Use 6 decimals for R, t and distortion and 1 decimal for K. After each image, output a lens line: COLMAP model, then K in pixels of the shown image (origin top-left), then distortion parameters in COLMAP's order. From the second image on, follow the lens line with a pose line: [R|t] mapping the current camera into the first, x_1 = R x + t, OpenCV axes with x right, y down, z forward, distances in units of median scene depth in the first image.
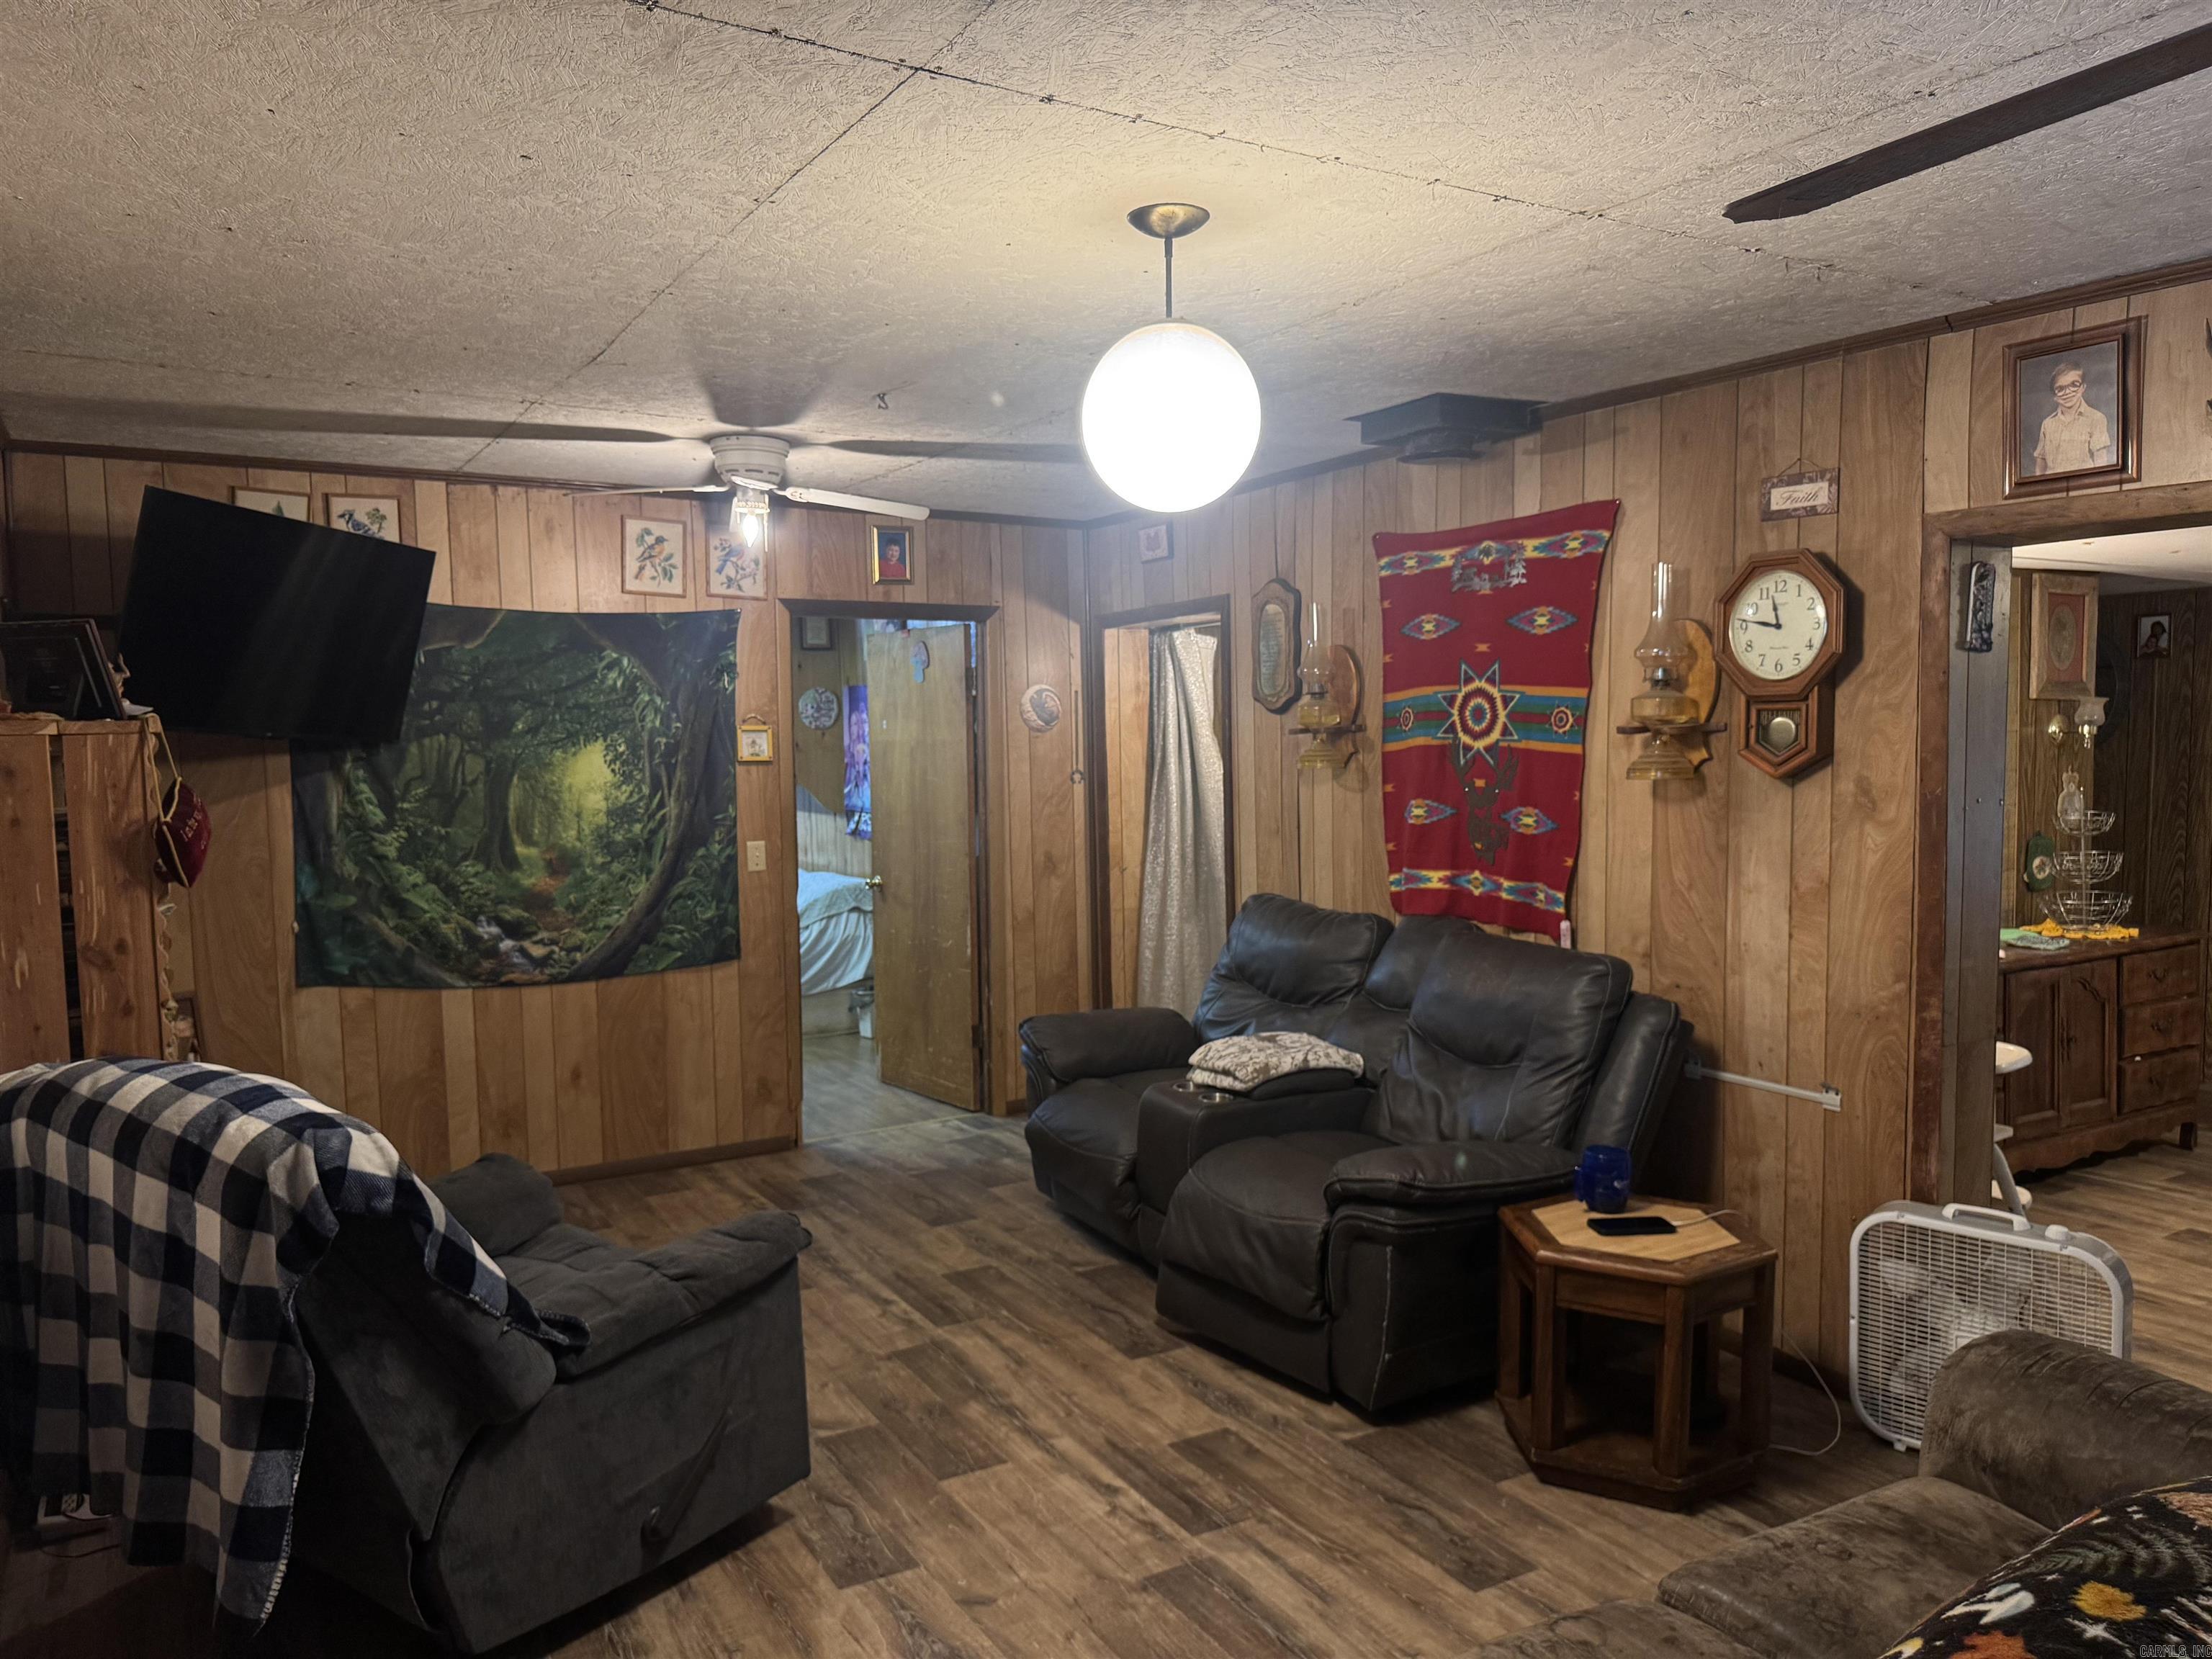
lens RADIAL K [[1551.7, 0, 1105.2], [0, 1551.7, 822.1], [0, 0, 1]] dist [0.160721, -0.272483]
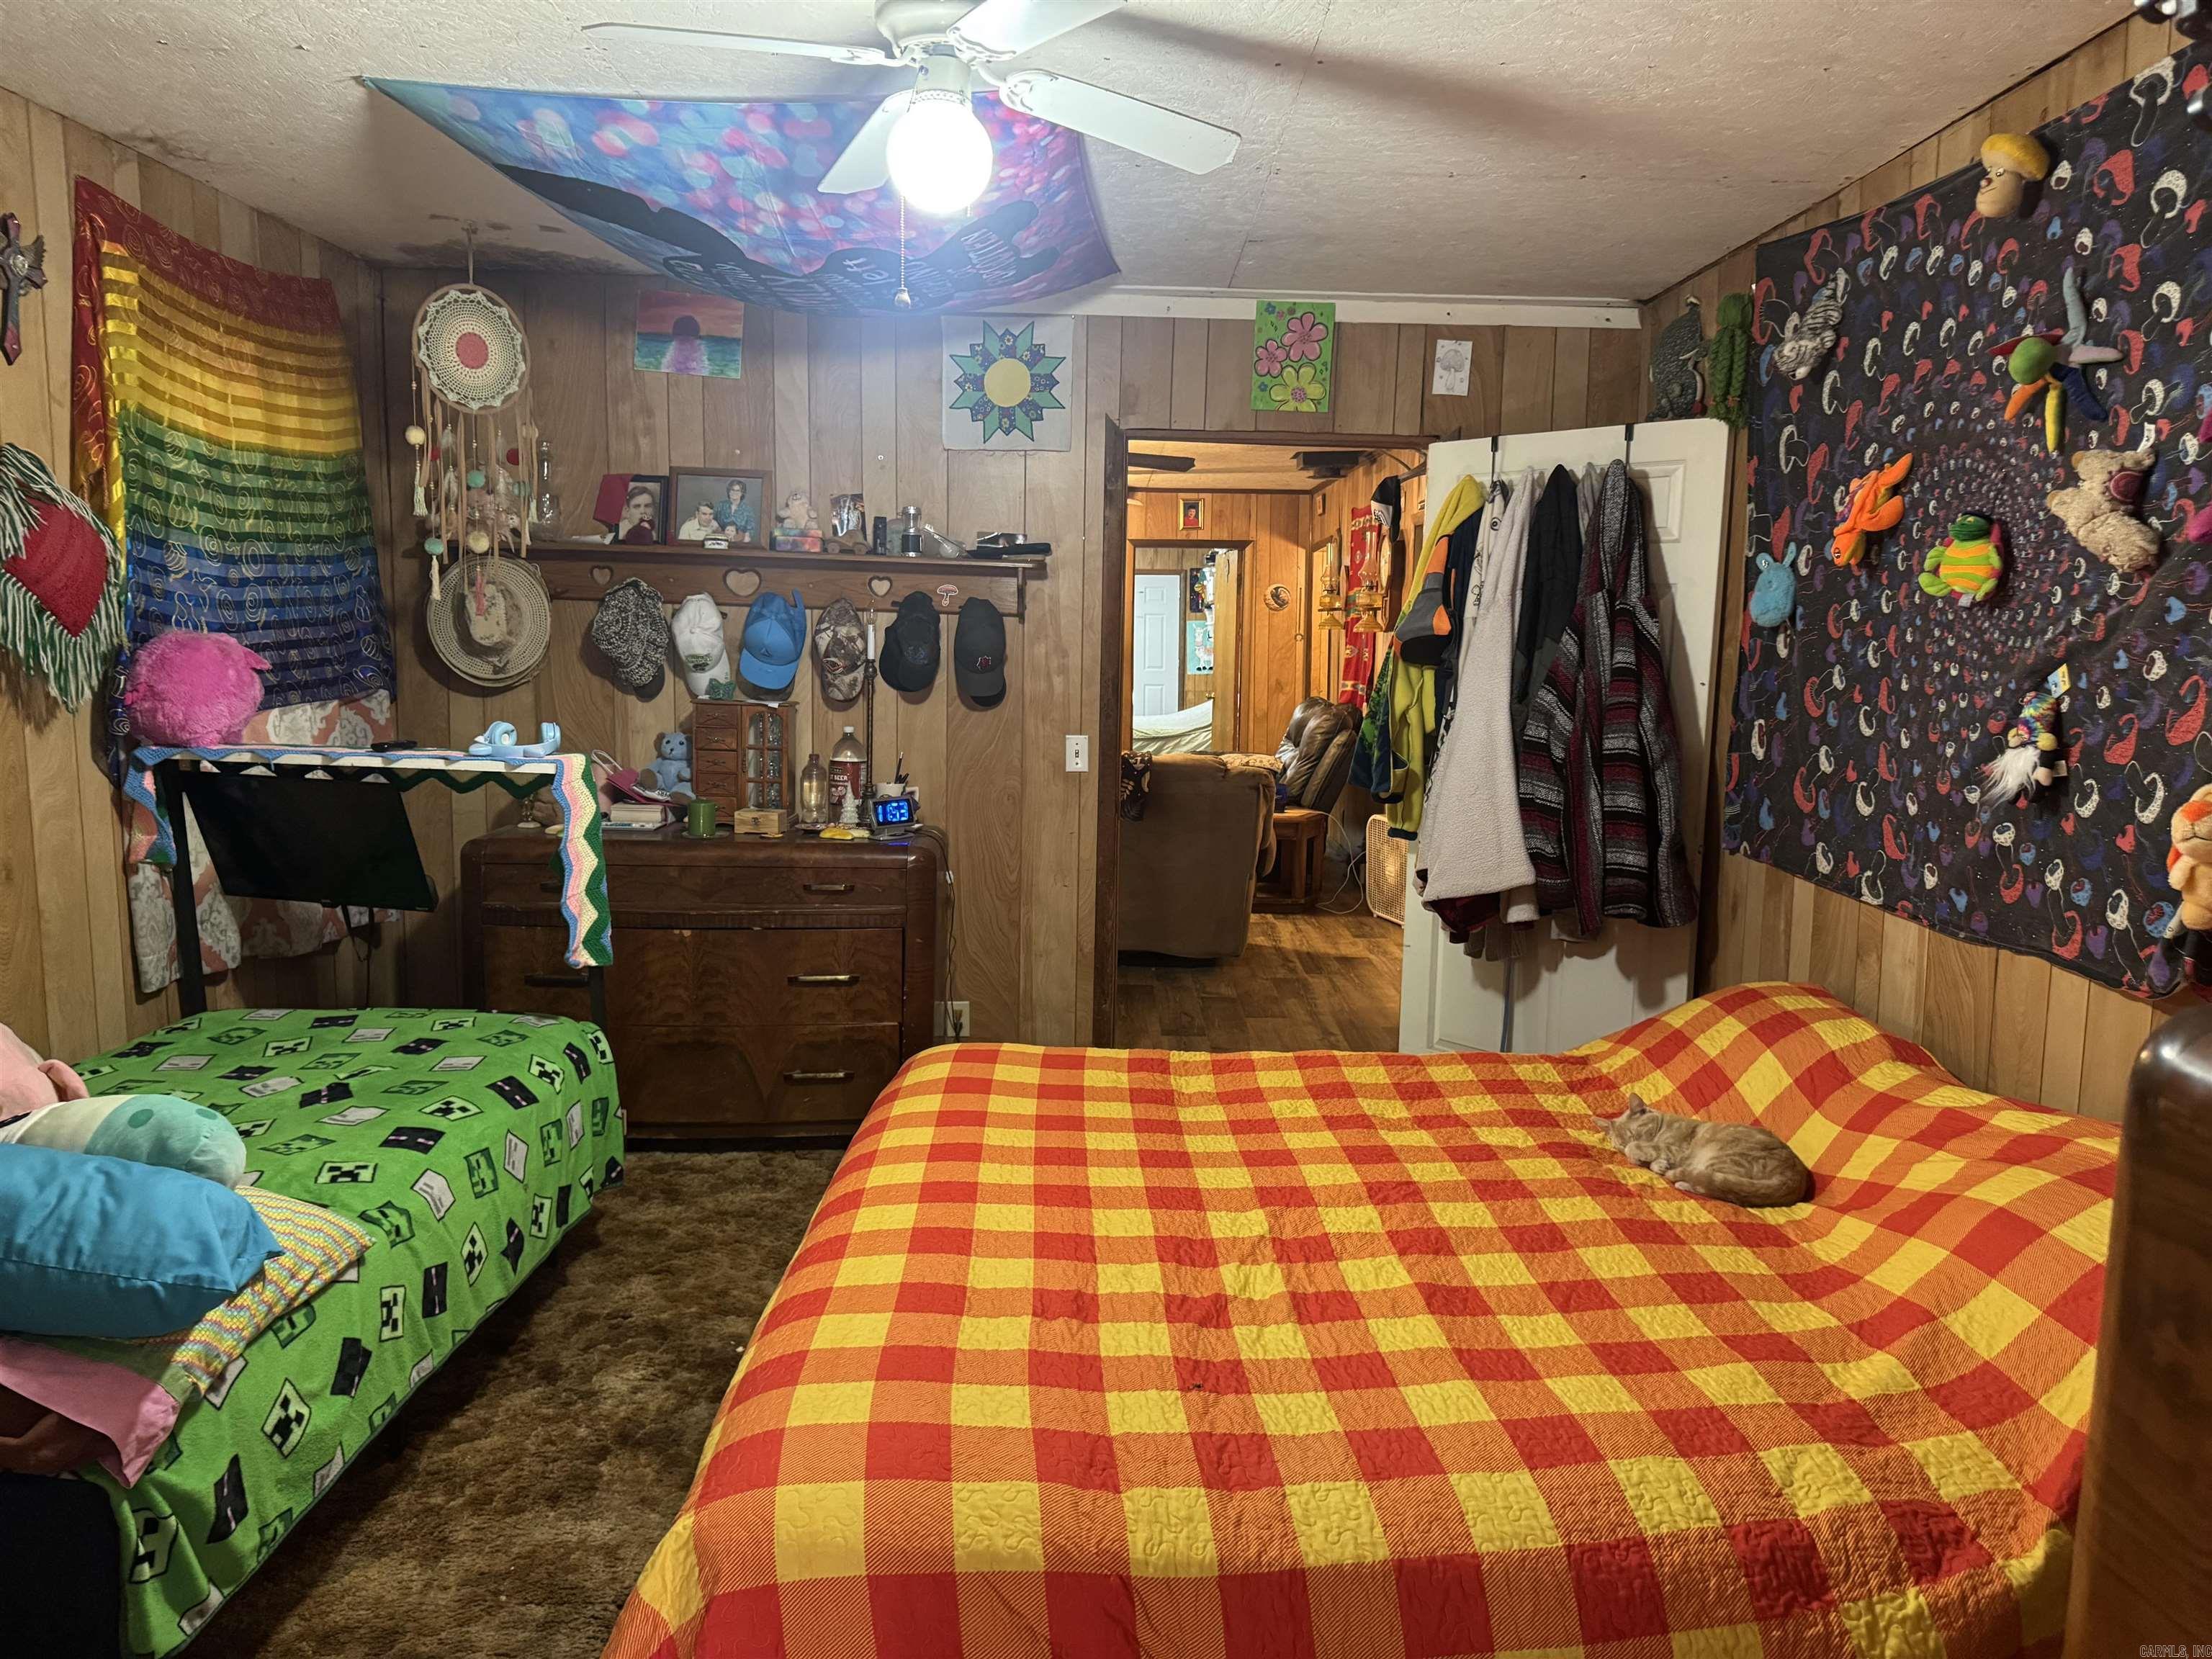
lens RADIAL K [[1551.7, 0, 1105.2], [0, 1551.7, 822.1], [0, 0, 1]] dist [0.160721, -0.272483]
pose [[0.860120, 0.086485, -0.502706, 0.836946], [-0.052424, 0.995291, 0.081532, 0.056088], [0.507390, -0.043774, 0.860604, -0.765825]]
